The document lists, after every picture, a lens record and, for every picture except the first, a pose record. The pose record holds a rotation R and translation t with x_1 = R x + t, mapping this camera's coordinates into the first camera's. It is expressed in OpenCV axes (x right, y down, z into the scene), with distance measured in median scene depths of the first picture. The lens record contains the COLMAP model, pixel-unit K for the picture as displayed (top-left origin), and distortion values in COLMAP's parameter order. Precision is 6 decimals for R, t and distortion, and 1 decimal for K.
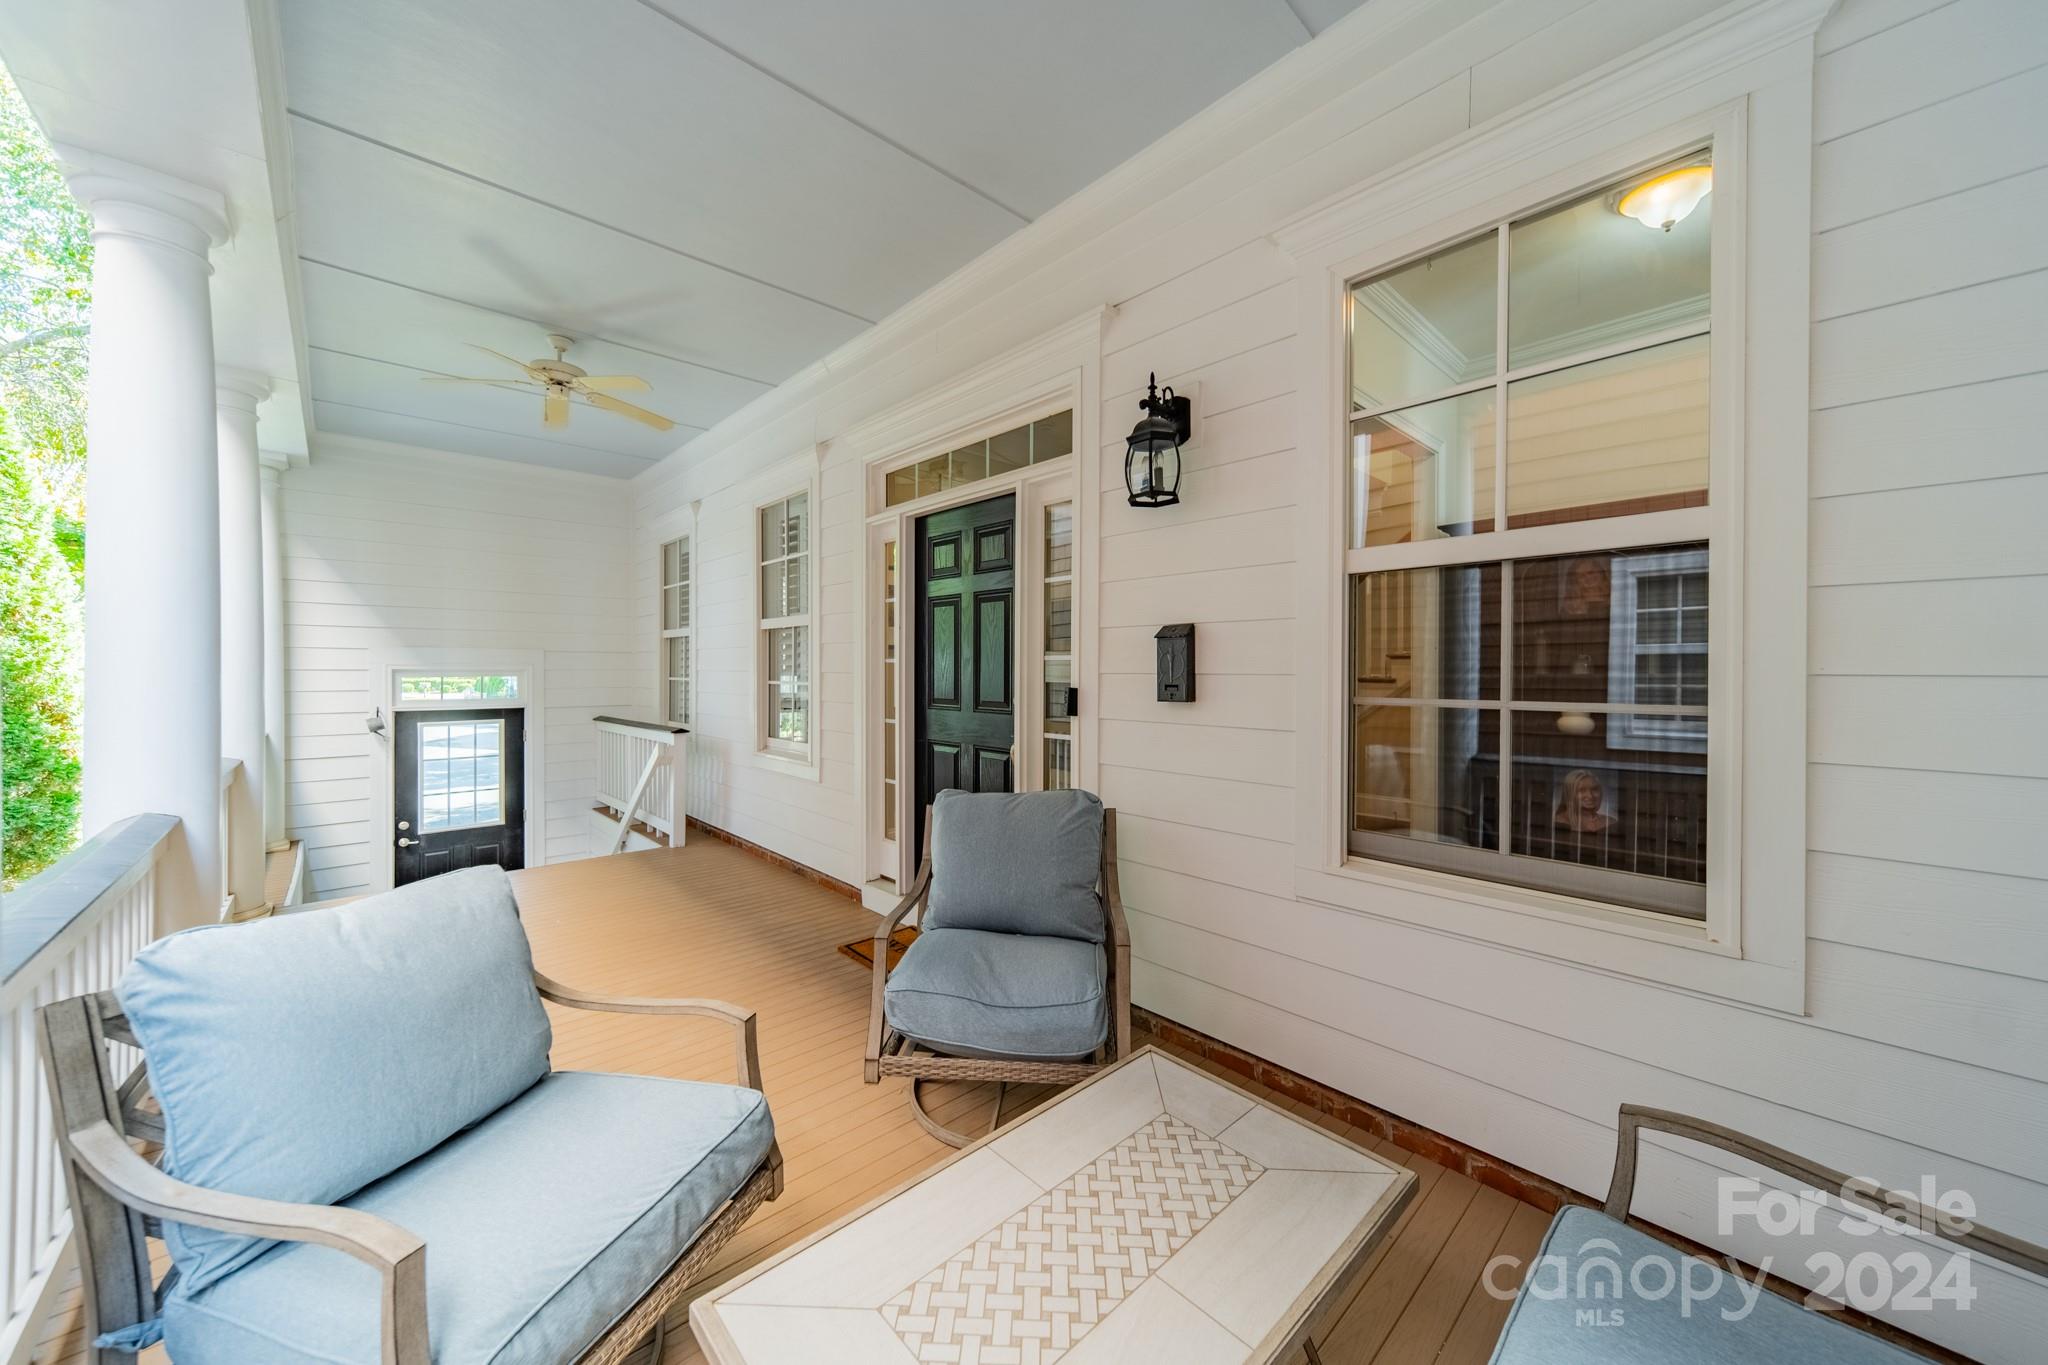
lens RADIAL K [[722.8, 0, 1025.4], [0, 722.8, 669.9], [0, 0, 1]] dist [0.009681, 0.000009]
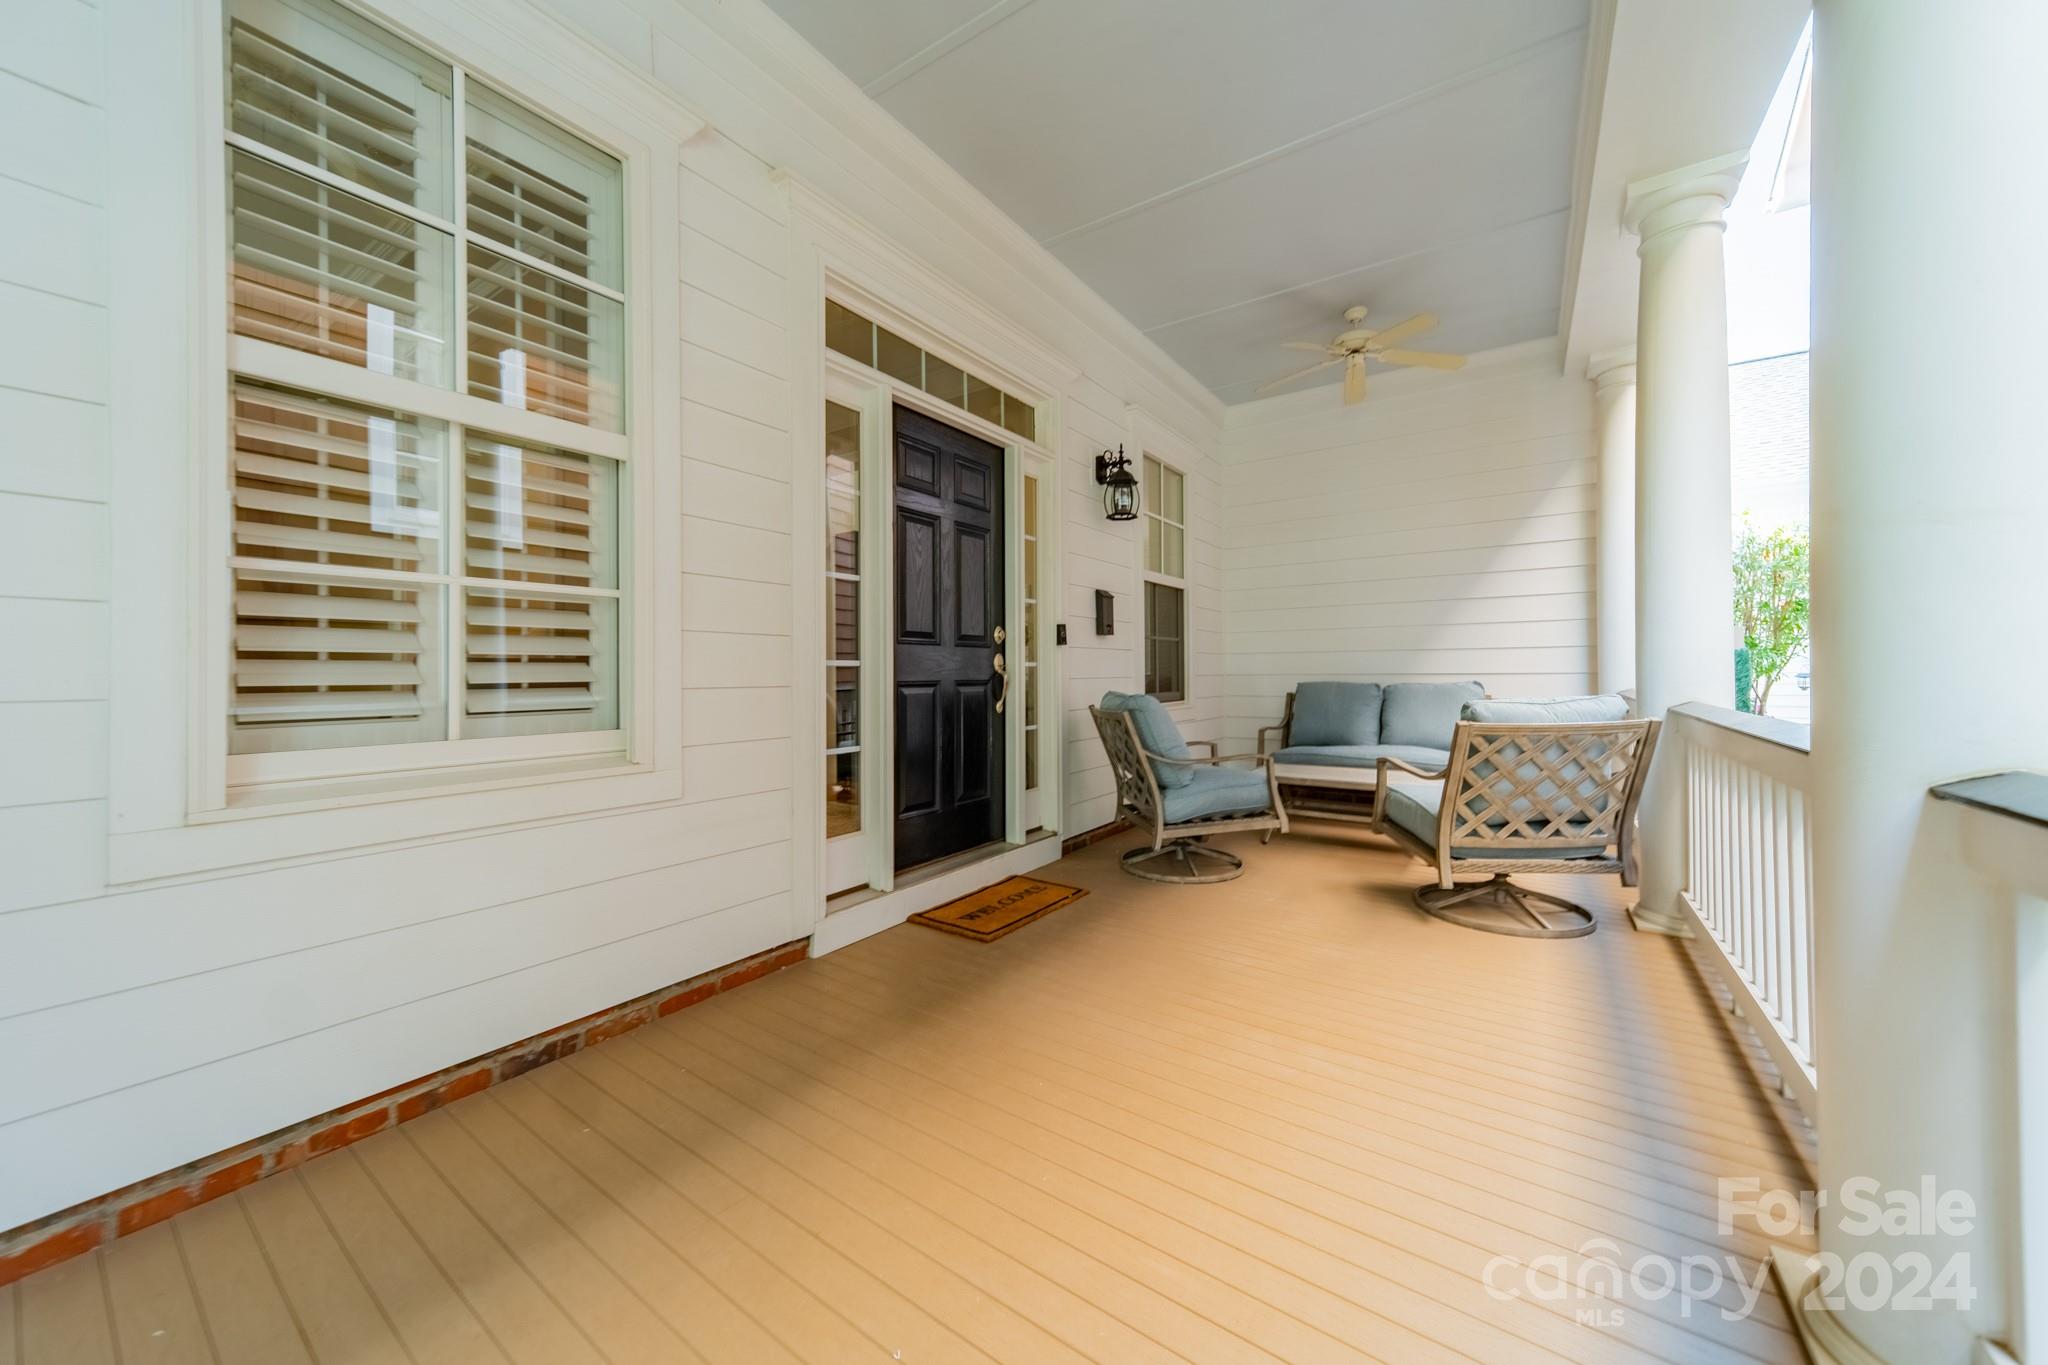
lens RADIAL K [[722.8, 0, 1025.4], [0, 722.8, 669.9], [0, 0, 1]] dist [0.009681, 0.000009]
pose [[-0.210791, 0.003707, 0.977524, -1.014615], [0.008464, 0.999962, -0.001966, 0.090991], [-0.977495, 0.007860, -0.210814, 1.099037]]
